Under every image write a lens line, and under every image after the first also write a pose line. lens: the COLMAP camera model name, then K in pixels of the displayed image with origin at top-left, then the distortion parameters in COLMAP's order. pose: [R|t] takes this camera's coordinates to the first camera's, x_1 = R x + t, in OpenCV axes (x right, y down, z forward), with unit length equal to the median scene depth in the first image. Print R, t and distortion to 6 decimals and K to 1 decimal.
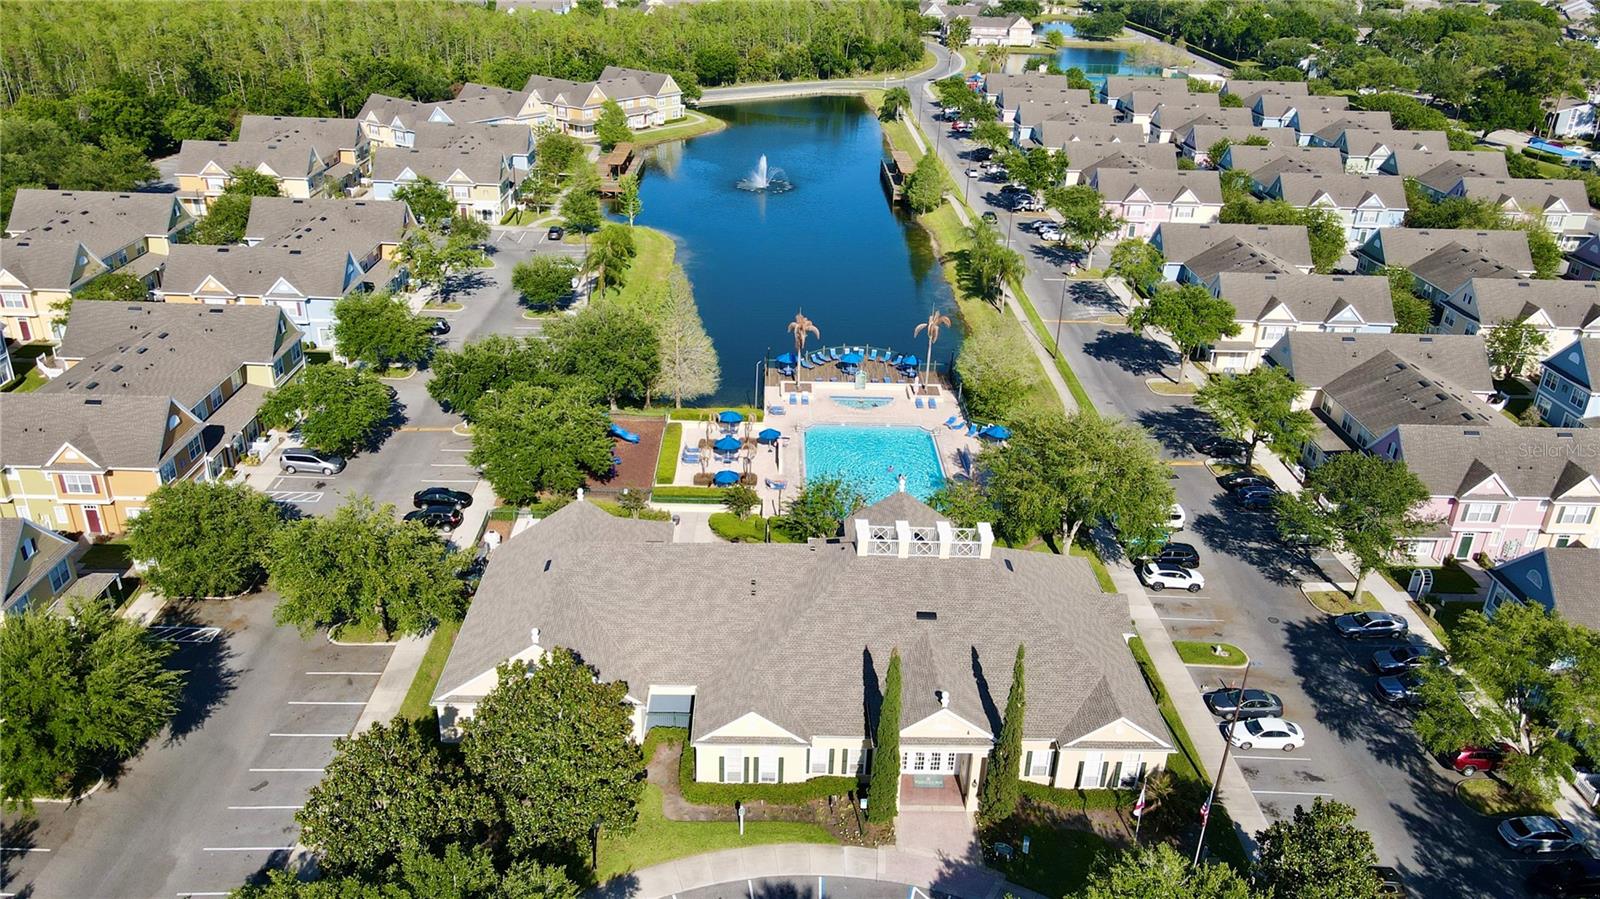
lens RADIAL K [[1180.6, 0, 806.5], [0, 1180.6, 452.6], [0, 0, 1]] dist [0.011158, 0.010819]
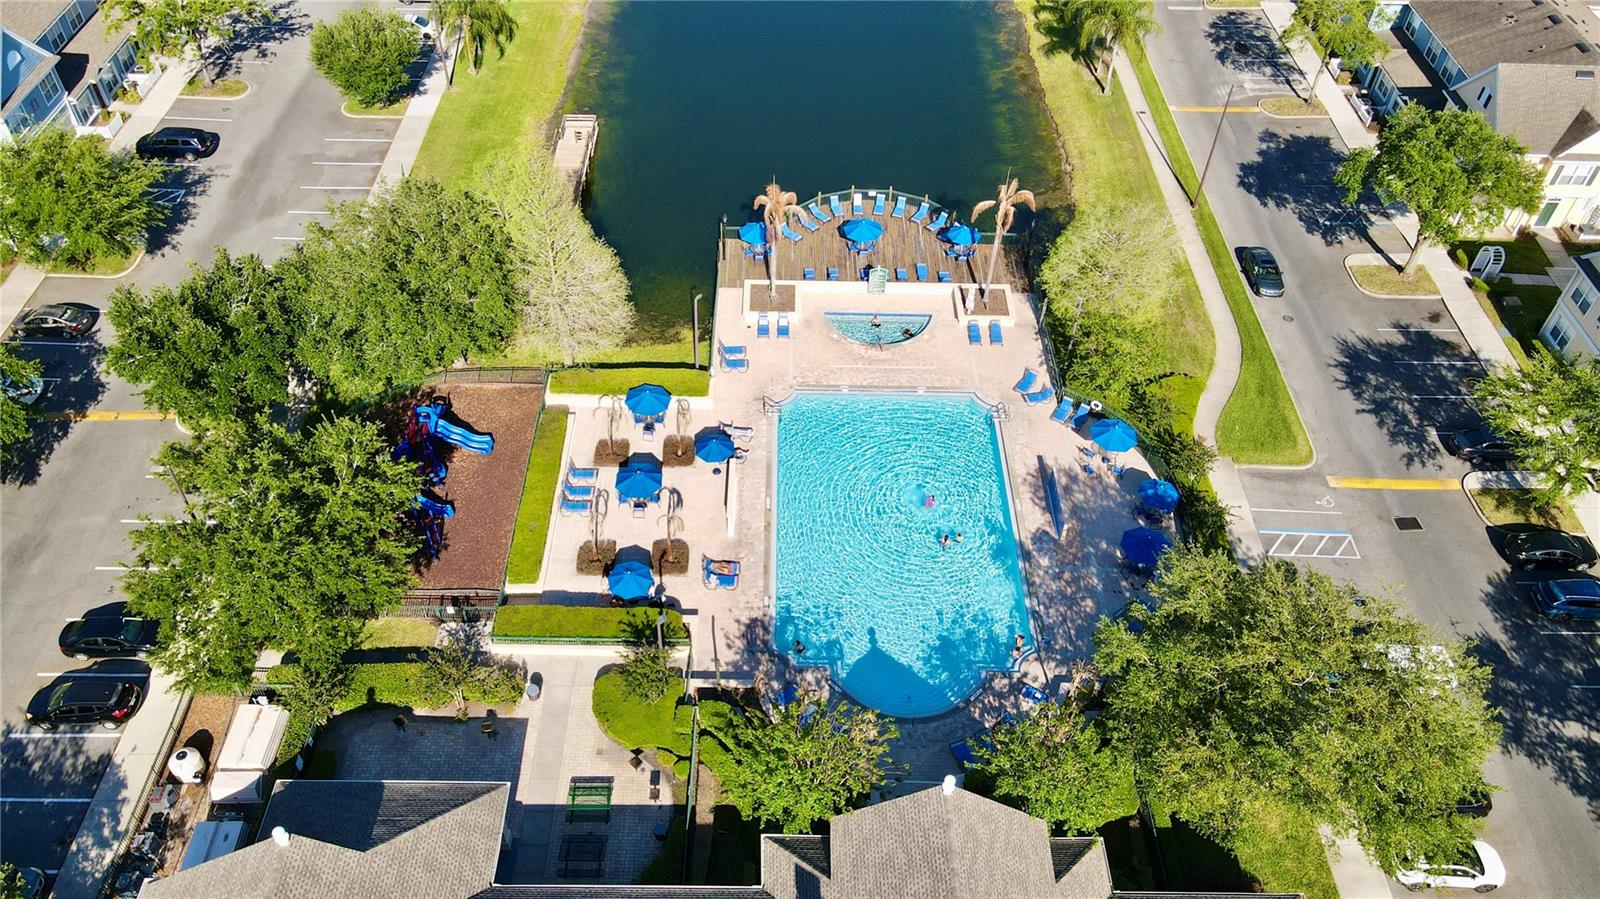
lens RADIAL K [[1180.6, 0, 805.3], [0, 1180.6, 444.1], [0, 0, 1]] dist [0.011158, 0.010819]
pose [[0.999845, 0.008409, -0.015440, 0.020276], [-0.002628, 0.939830, 0.341634, -0.199030], [0.017384, -0.341540, 0.939706, 0.429369]]
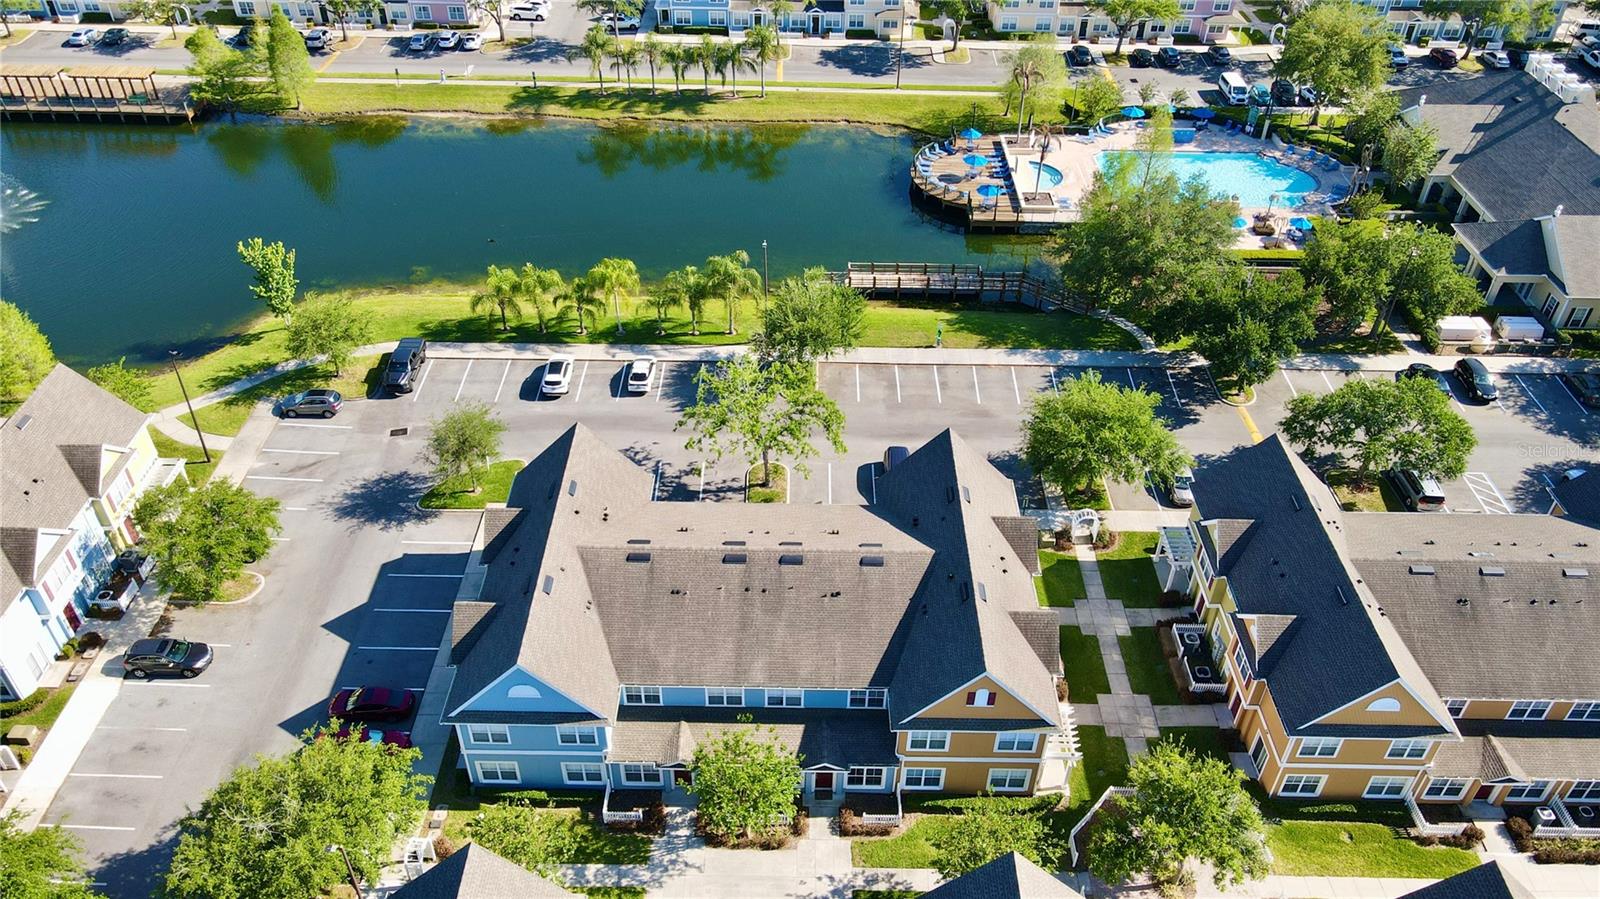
lens RADIAL K [[1180.6, 0, 799.3], [0, 1180.6, 449.2], [0, 0, 1]] dist [0.011158, 0.010819]
pose [[0.022810, -0.648743, 0.760666, -0.898006], [0.409183, 0.700274, 0.584967, -0.573181], [-0.912167, 0.297908, 0.281428, 1.013488]]
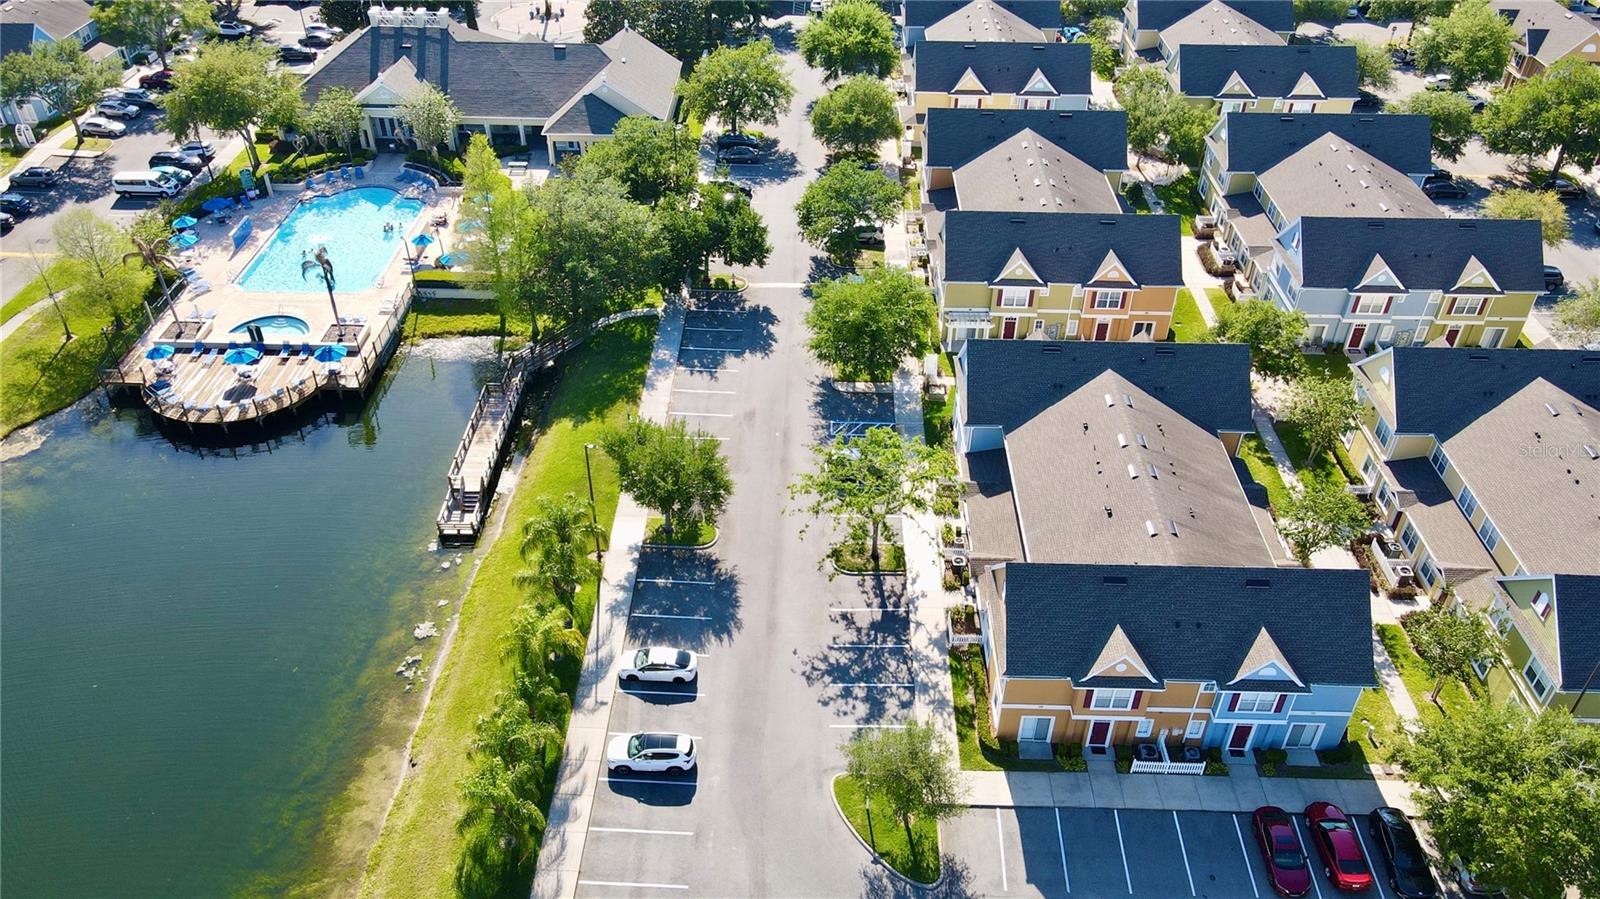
lens RADIAL K [[1180.6, 0, 808.0], [0, 1180.6, 447.6], [0, 0, 1]] dist [0.011158, 0.010819]
pose [[-0.998309, -0.058130, 0.000822, -0.339721], [-0.026396, 0.465828, 0.884481, -0.769175], [-0.051798, 0.882964, -0.466575, 1.490452]]
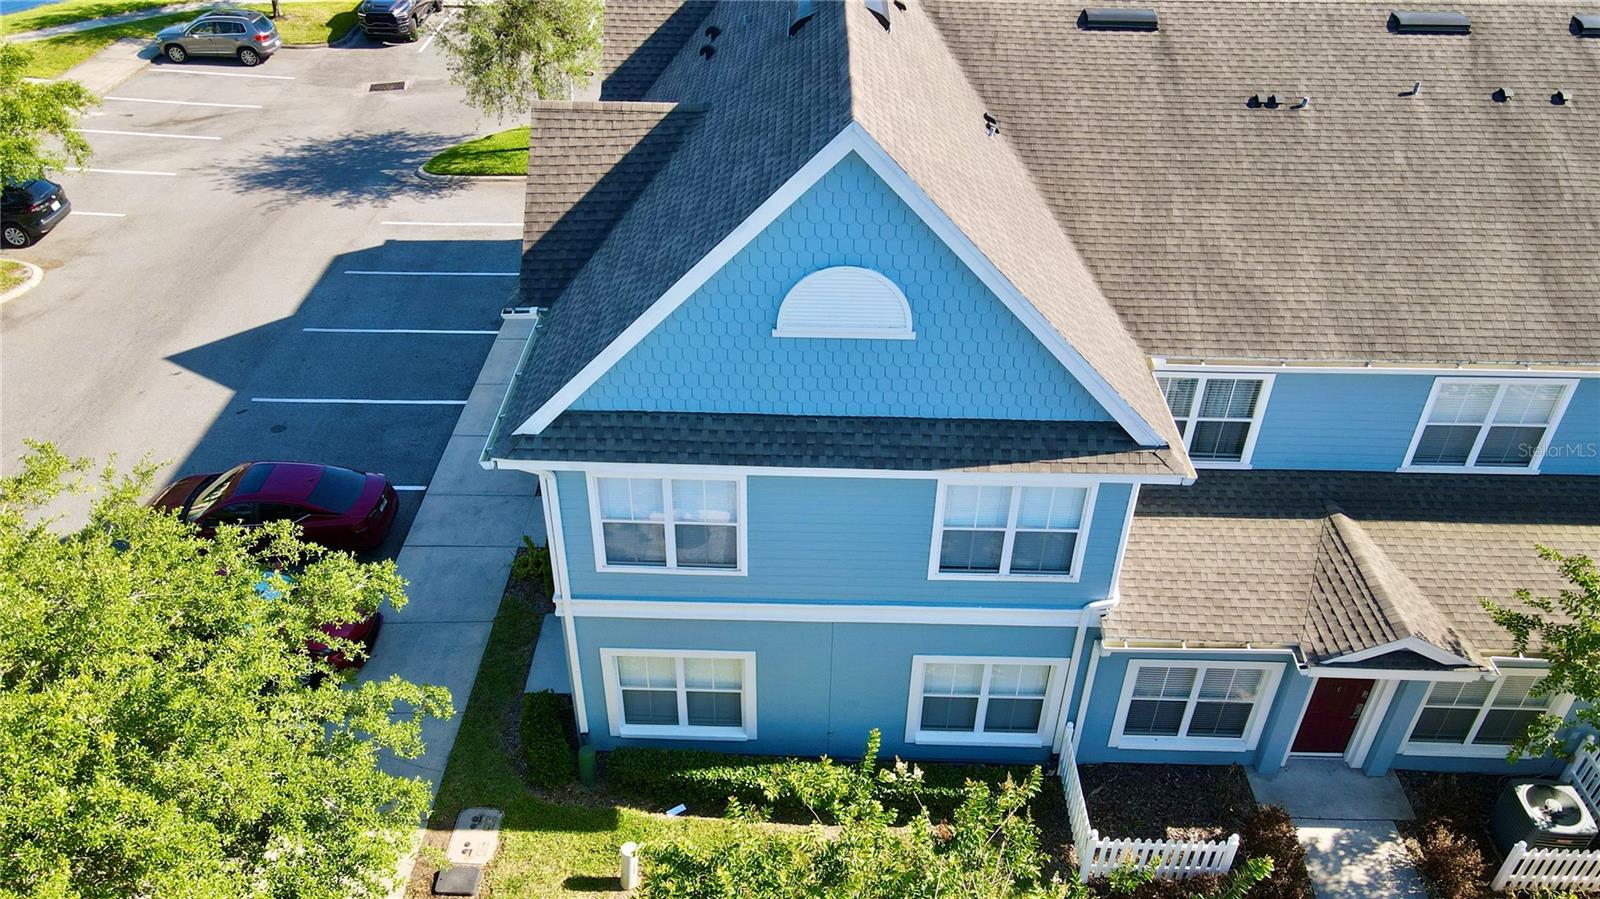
lens RADIAL K [[1180.6, 0, 801.4], [0, 1180.6, 448.3], [0, 0, 1]] dist [0.011158, 0.010819]
pose [[0.032480, -0.610979, 0.790980, -0.691103], [0.412275, 0.729123, 0.546269, -0.315954], [-0.910480, 0.308359, 0.275573, 1.263183]]
